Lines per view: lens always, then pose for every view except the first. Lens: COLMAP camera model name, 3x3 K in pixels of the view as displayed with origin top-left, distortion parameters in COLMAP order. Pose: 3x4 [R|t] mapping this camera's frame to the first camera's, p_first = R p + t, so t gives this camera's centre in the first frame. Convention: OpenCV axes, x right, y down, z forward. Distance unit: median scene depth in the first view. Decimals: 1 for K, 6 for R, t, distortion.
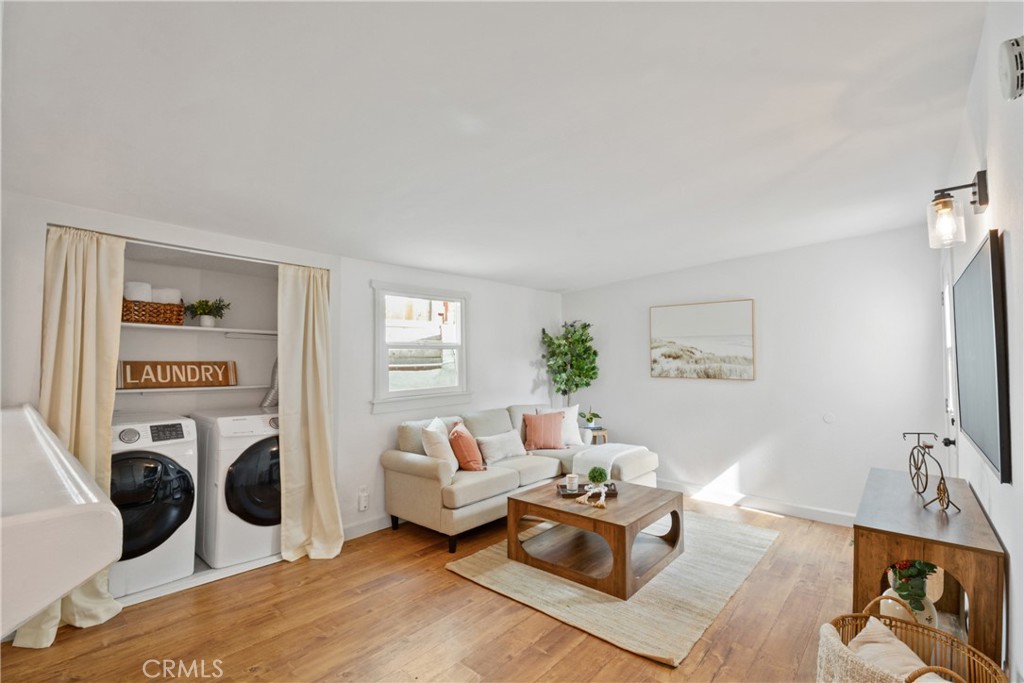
lens RADIAL K [[445.0, 0, 543.5], [0, 445.0, 341.4], [0, 0, 1]] dist [-0.001366, -0.000364]
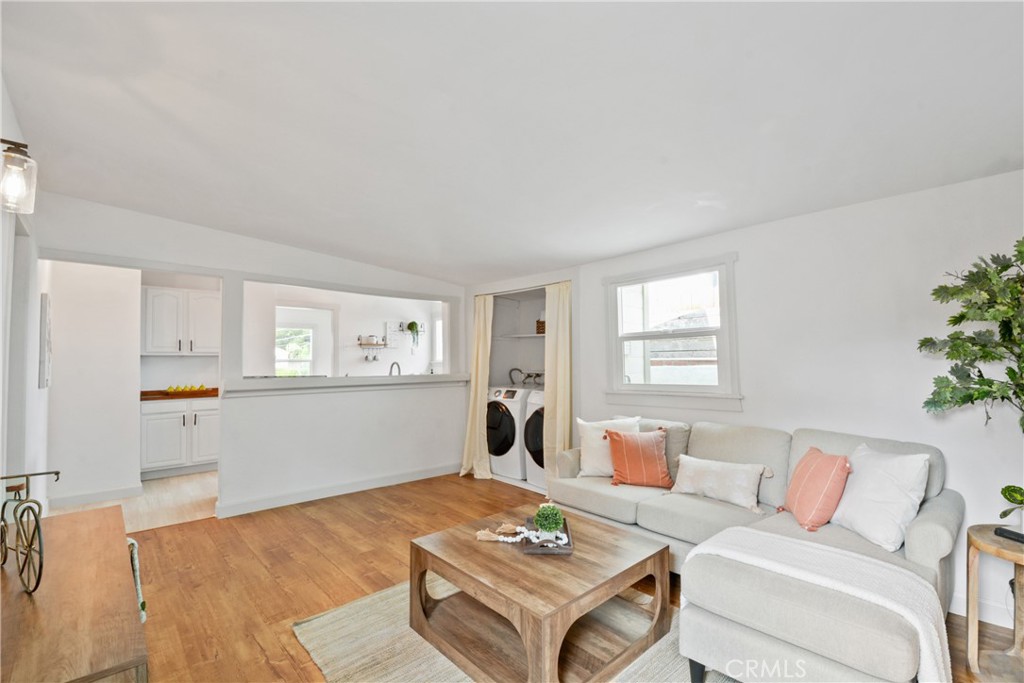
lens RADIAL K [[454.7, 0, 512.0], [0, 454.7, 341.5], [0, 0, 1]] dist [0.003059, -0.015304]
pose [[-0.144233, -0.037204, -0.988844, 0.931843], [0.049552, 0.997768, -0.044767, 0.067610], [0.988302, -0.055456, -0.142067, 1.194786]]
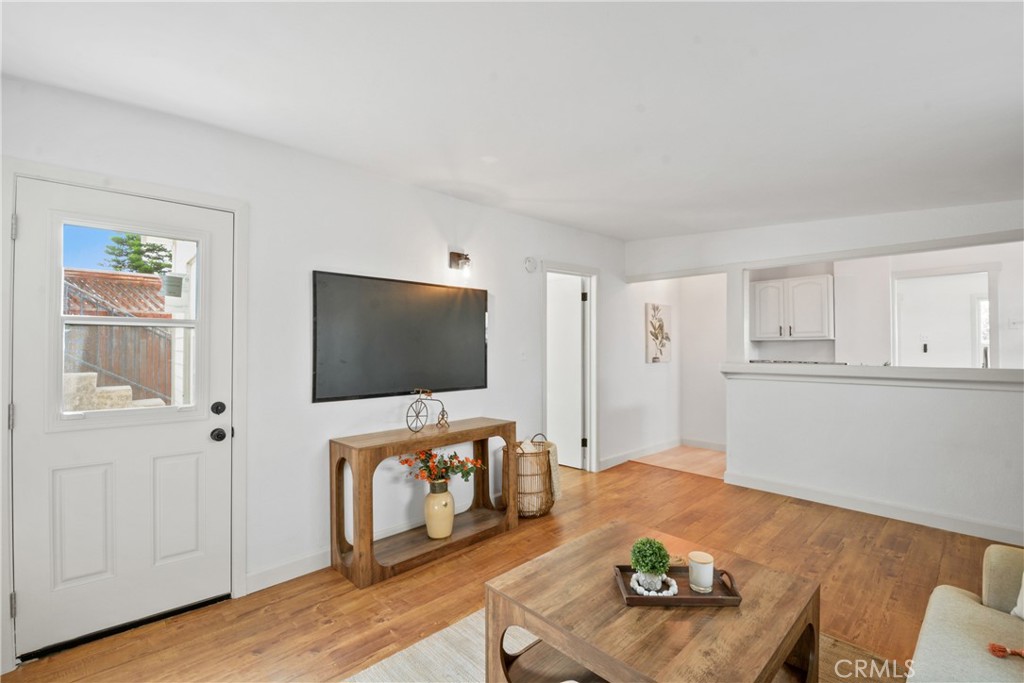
lens RADIAL K [[454.7, 0, 512.0], [0, 454.7, 341.5], [0, 0, 1]] dist [0.003059, -0.015304]
pose [[-0.988934, 0.009702, 0.148042, 0.225602], [0.001503, 0.998464, -0.055392, 0.091402], [-0.148352, -0.054556, -0.987429, 1.757463]]
